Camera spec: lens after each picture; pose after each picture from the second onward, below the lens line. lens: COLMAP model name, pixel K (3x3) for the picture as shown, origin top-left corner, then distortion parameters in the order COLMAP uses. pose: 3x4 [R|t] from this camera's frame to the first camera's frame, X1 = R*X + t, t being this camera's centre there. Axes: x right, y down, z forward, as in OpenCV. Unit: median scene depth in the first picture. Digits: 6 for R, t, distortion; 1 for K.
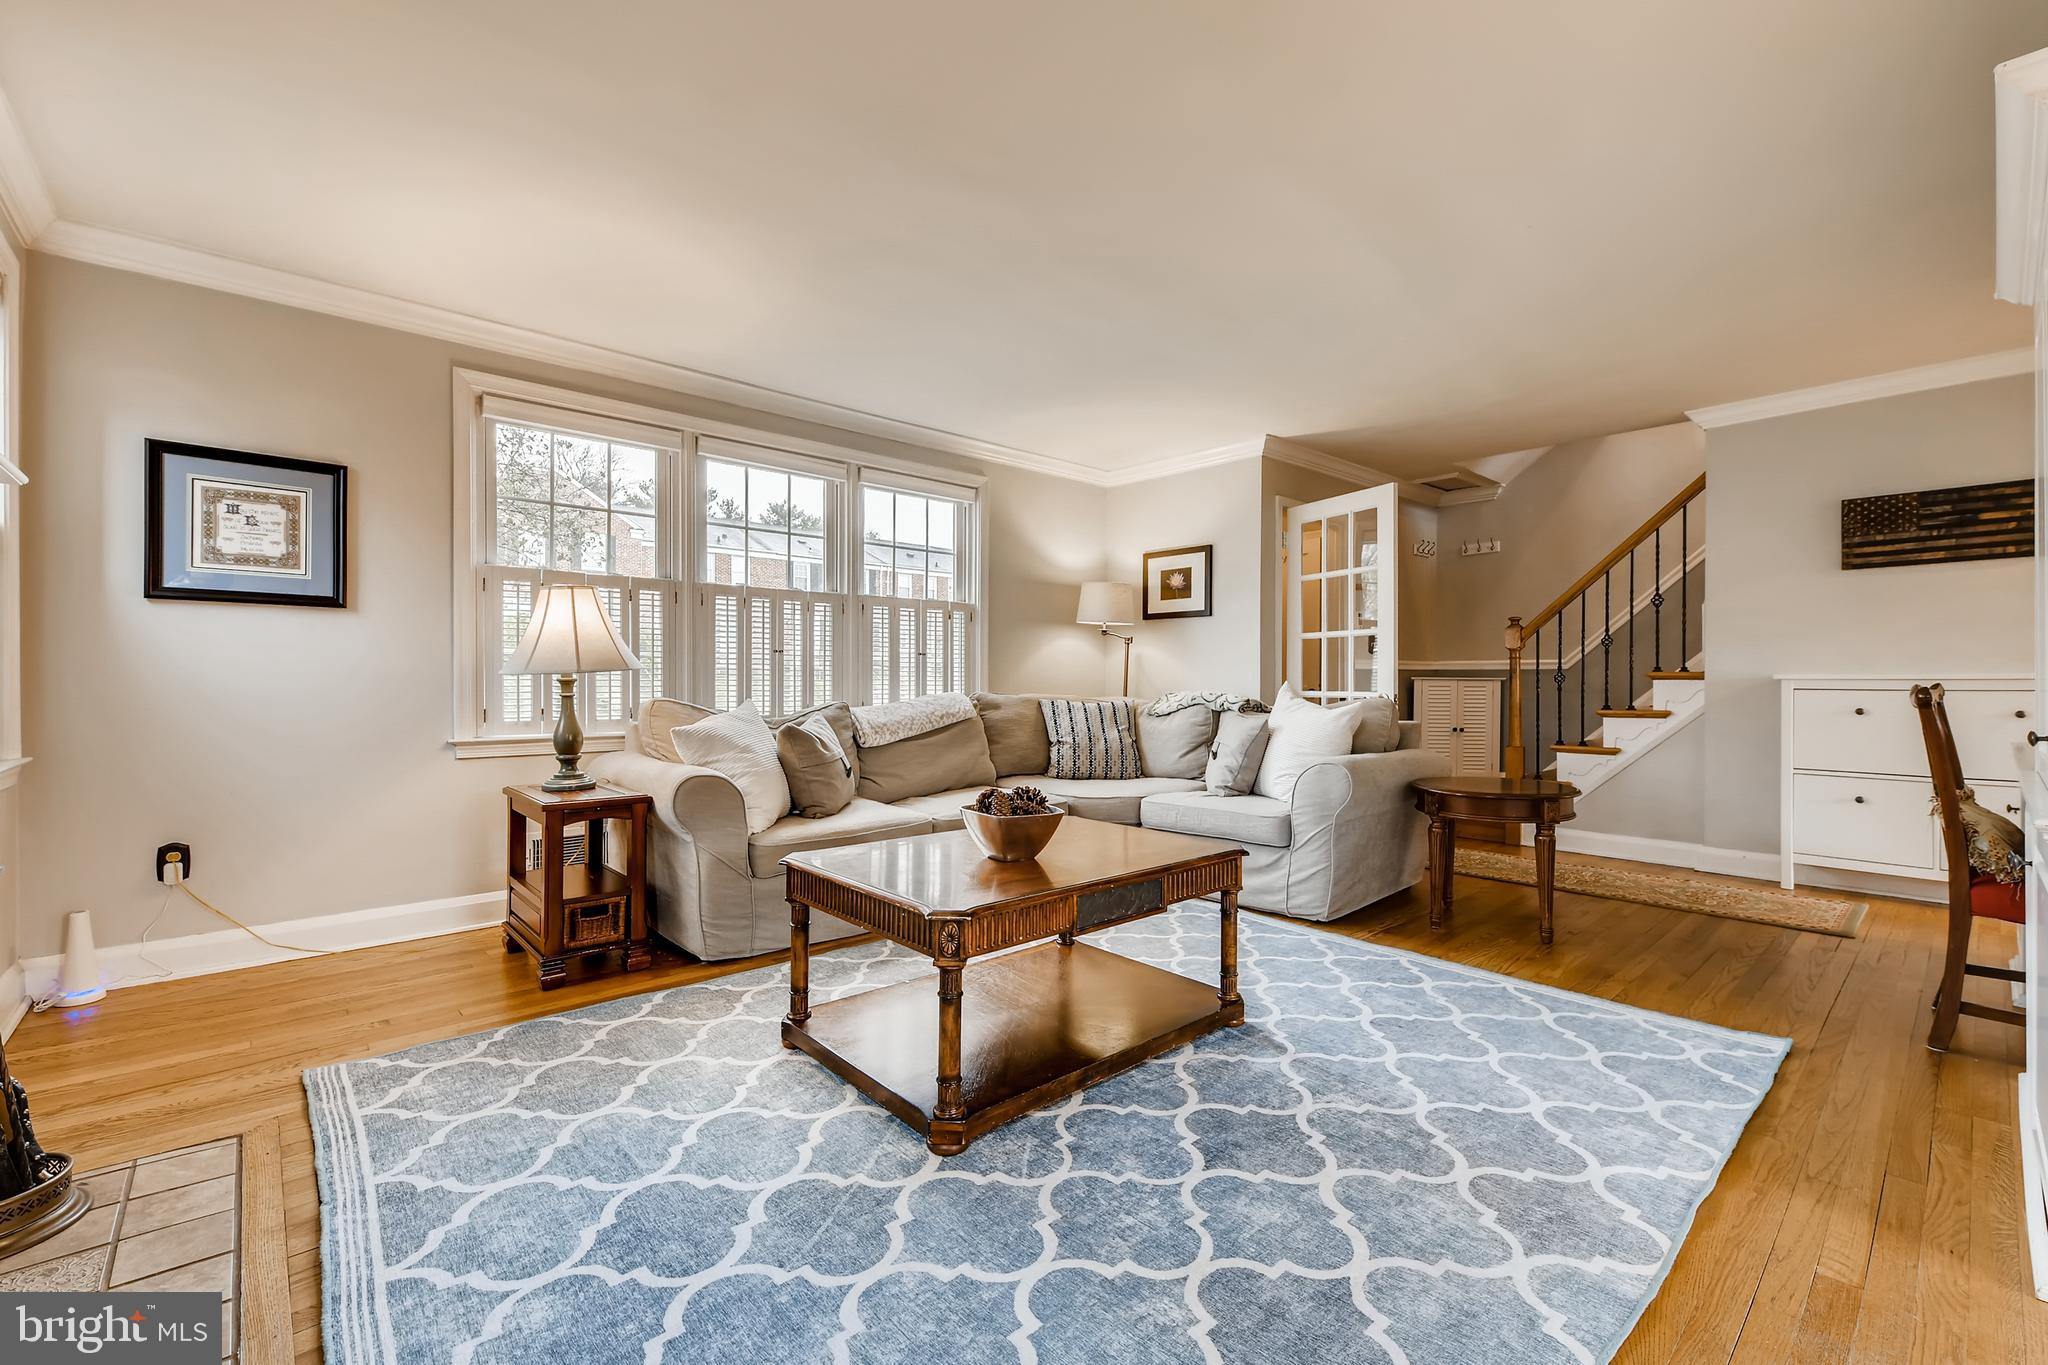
lens RADIAL K [[834.2, 0, 1029.8], [0, 834.2, 681.7], [0, 0, 1]] dist [0.011374, -0.004685]
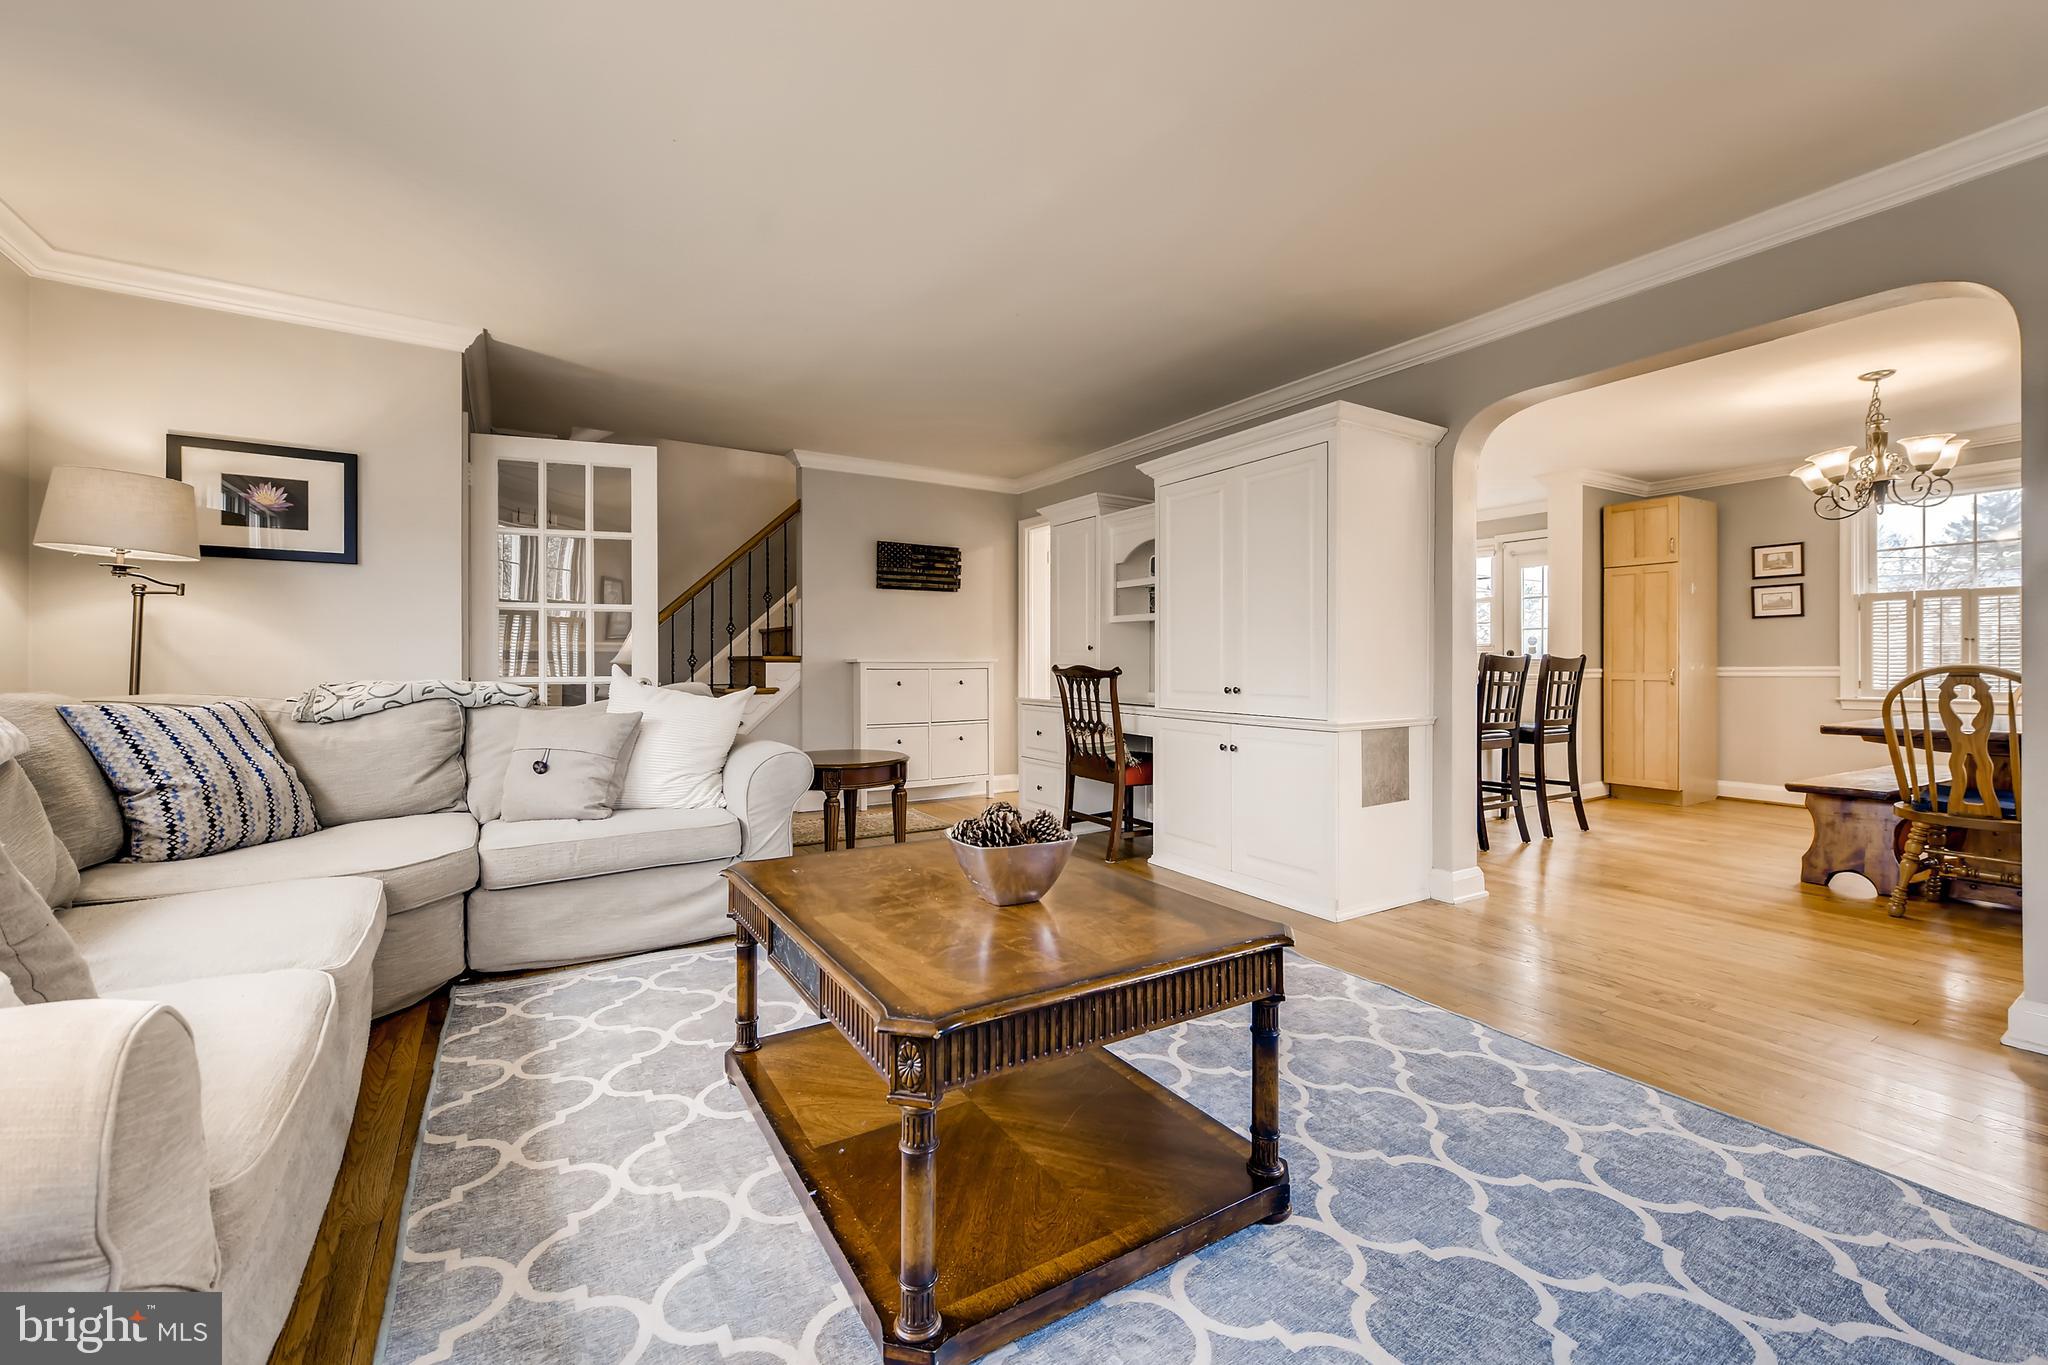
lens RADIAL K [[834.2, 0, 1026.3], [0, 834.2, 670.7], [0, 0, 1]] dist [0.011374, -0.004685]
pose [[0.183589, -0.010399, 0.982948, -0.851999], [0.001221, 0.999946, 0.010351, -0.005374], [-0.983002, -0.000700, 0.183591, 0.941502]]
